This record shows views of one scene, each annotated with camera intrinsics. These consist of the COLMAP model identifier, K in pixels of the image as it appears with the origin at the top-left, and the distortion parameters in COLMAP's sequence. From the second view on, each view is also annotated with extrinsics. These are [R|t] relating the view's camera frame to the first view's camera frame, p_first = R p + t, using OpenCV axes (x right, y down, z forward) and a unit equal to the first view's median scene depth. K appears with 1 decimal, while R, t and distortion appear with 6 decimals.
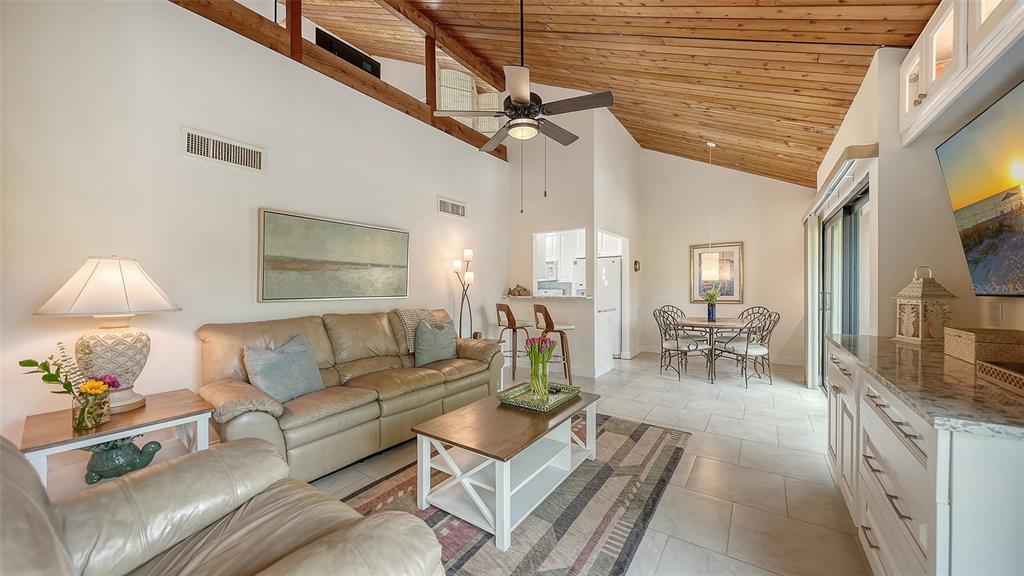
lens RADIAL K [[357.2, 0, 514.4], [0, 357.2, 277.1], [0, 0, 1]] dist [-0.002718, -0.001493]
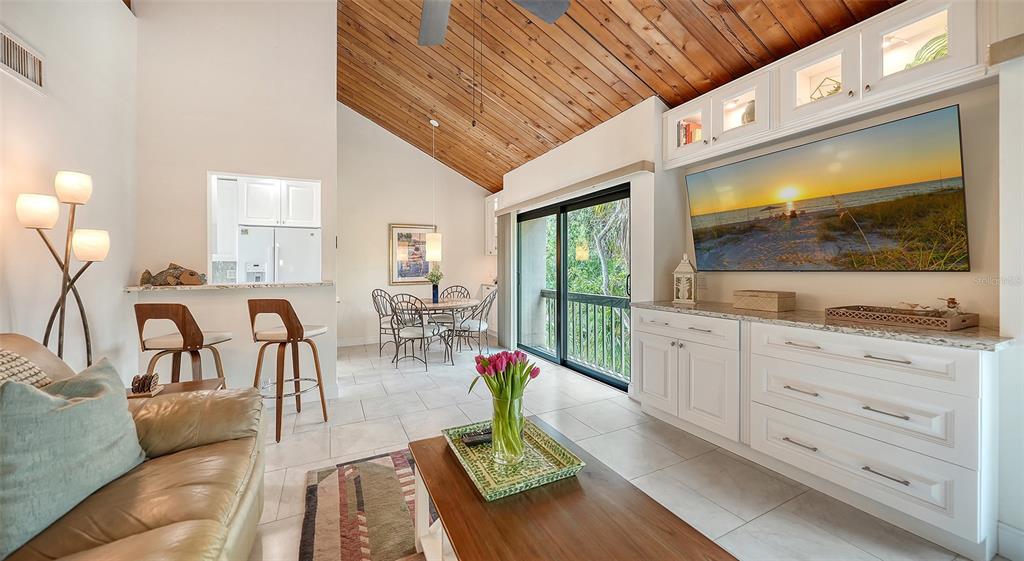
lens RADIAL K [[358.2, 0, 496.6], [0, 358.2, 262.1], [0, 0, 1]] dist [-0.000040, -0.000242]
pose [[0.501090, 0.012854, 0.865300, -0.234848], [-0.018281, 0.999824, -0.004266, 0.014317], [-0.865202, -0.013681, 0.501236, 0.391607]]
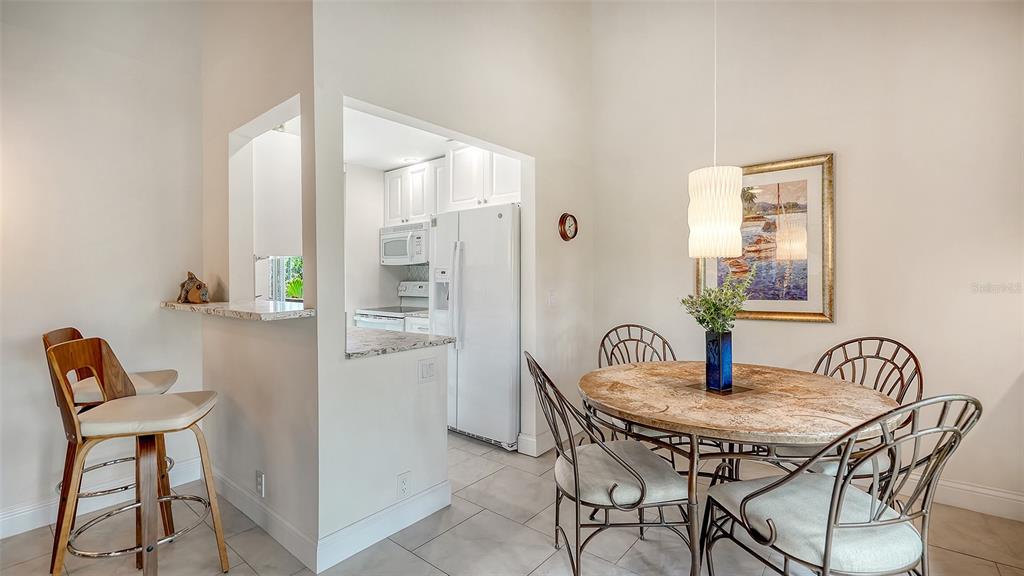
lens RADIAL K [[454.8, 0, 508.9], [0, 454.8, 259.8], [0, 0, 1]] dist [0.003421, 0.000111]
pose [[0.996371, -0.006181, -0.084888, 0.439729], [0.005537, 0.999954, -0.007821, 0.015872], [0.084932, 0.007323, 0.996360, 0.638406]]
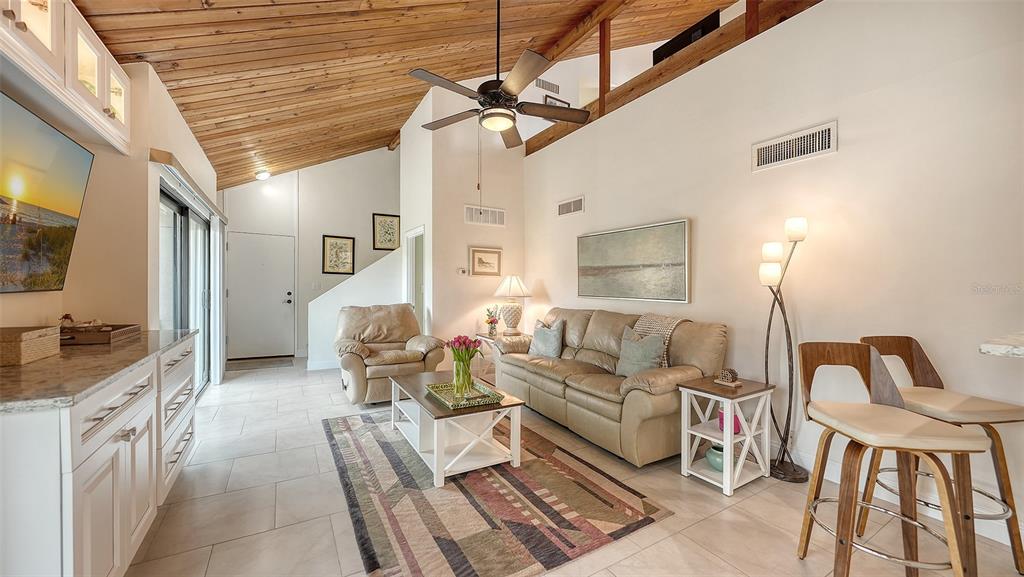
lens RADIAL K [[378.2, 0, 504.6], [0, 378.2, 289.0], [0, 0, 1]] dist [0.001899, 0.000999]
pose [[-0.421828, 0.003482, -0.906669, 0.533494], [0.013089, 0.999912, -0.002250, 0.019683], [0.906581, -0.012816, -0.421836, 0.838234]]
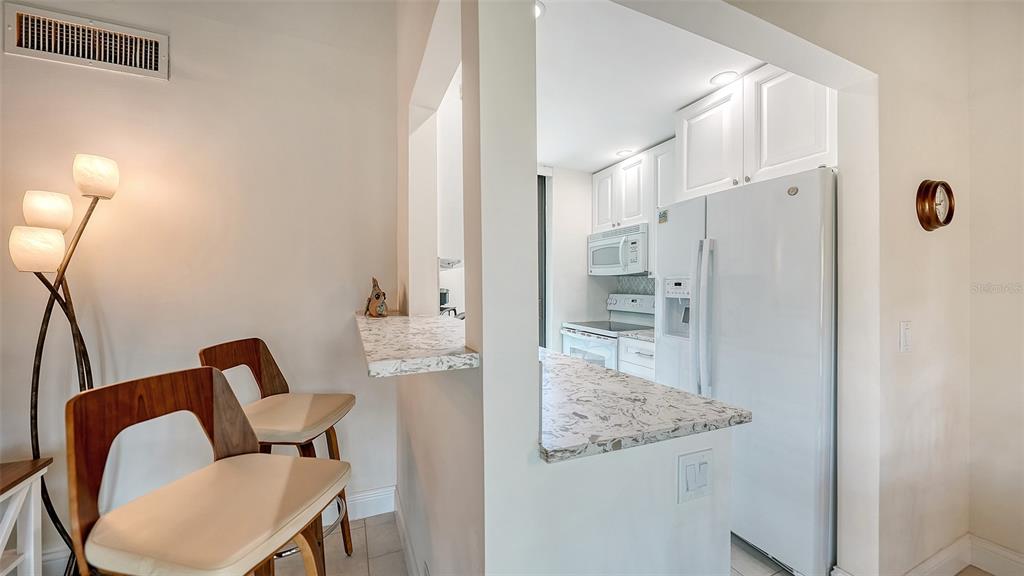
lens RADIAL K [[366.9, 0, 508.0], [0, 366.9, 285.1], [0, 0, 1]] dist [-0.009143, 0.000984]
pose [[0.848458, 0.010498, -0.529158, 0.322336], [0.000146, 0.999799, 0.020069, 0.023285], [0.529262, -0.017104, 0.848286, 0.910569]]
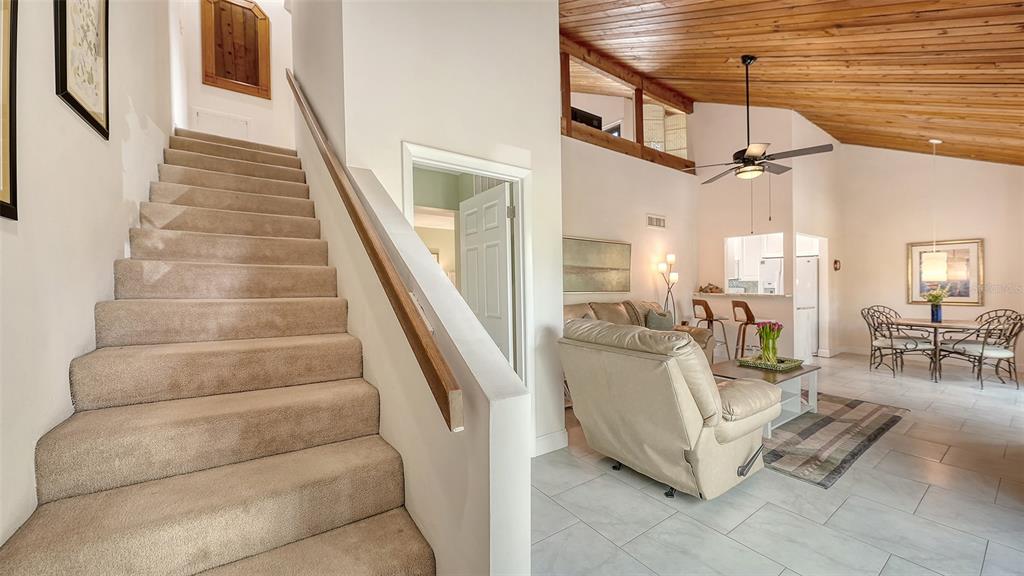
lens RADIAL K [[366.9, 0, 507.7], [0, 366.9, 273.2], [0, 0, 1]] dist [-0.009143, 0.000984]
pose [[0.931059, -0.001307, -0.364866, -0.191307], [0.001272, 0.999999, -0.000337, -0.012928], [0.364867, -0.000150, 0.931060, -0.381163]]
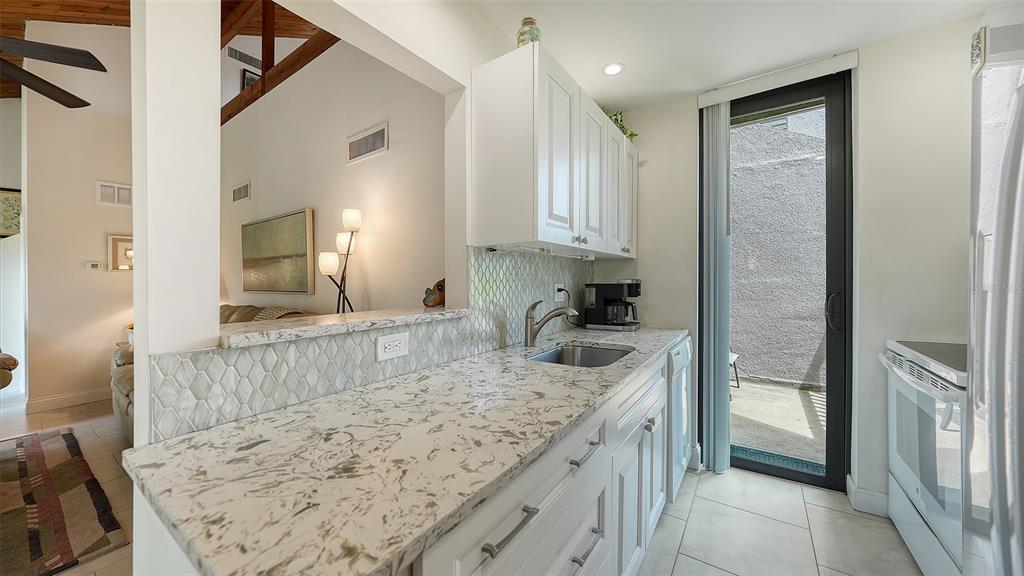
lens RADIAL K [[357.2, 0, 506.7], [0, 357.2, 281.9], [0, 0, 1]] dist [-0.002718, -0.001493]
pose [[-0.005932, 0.009108, -0.999941, 0.397488], [0.040649, 0.999134, 0.008859, 0.034445], [0.999156, -0.040594, -0.006297, 1.213579]]
